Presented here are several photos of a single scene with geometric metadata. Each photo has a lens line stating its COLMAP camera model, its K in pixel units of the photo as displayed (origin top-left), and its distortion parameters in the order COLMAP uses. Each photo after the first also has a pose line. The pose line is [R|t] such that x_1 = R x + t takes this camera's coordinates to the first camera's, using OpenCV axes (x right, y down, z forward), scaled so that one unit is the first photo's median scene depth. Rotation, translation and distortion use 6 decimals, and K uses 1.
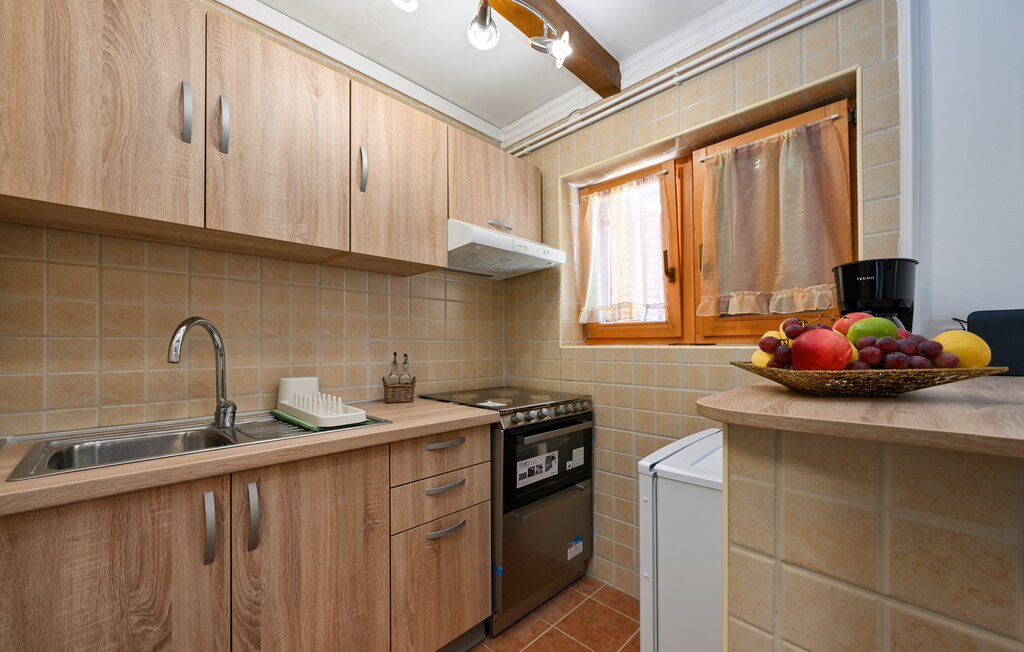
lens RADIAL K [[419.0, 0, 523.8], [0, 419.0, 339.5], [0, 0, 1]] dist [-0.002627, 0.000064]
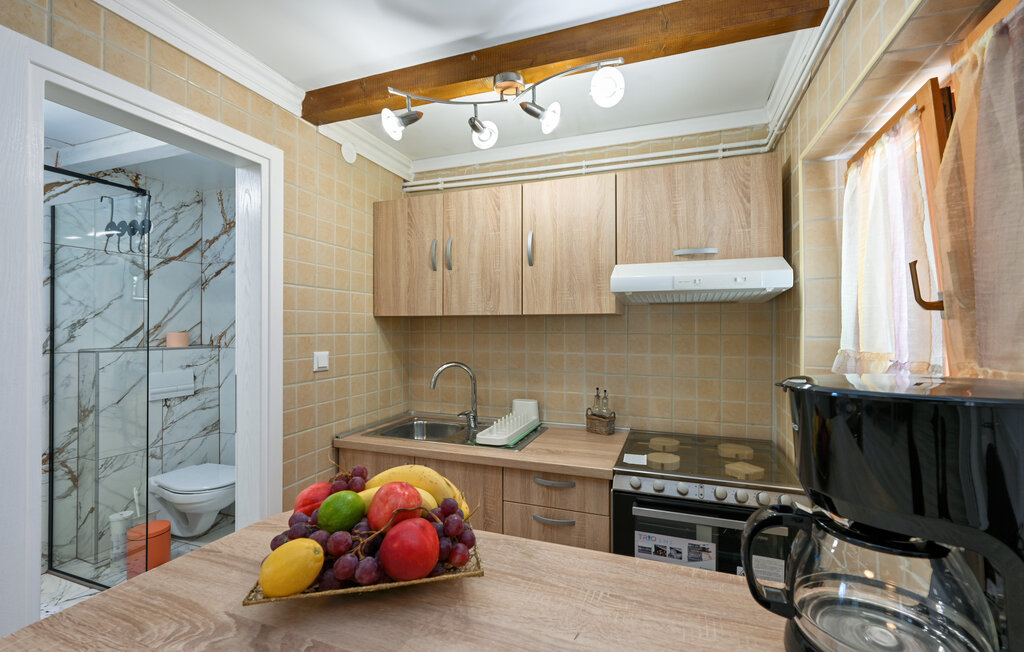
lens RADIAL K [[419.9, 0, 507.7], [0, 419.9, 322.5], [0, 0, 1]] dist [-0.004461, -0.000166]
pose [[0.395052, -0.004724, -0.918646, 0.733035], [0.010160, 0.999948, -0.000772, -0.168656], [0.918602, -0.009029, 0.395080, 0.393143]]
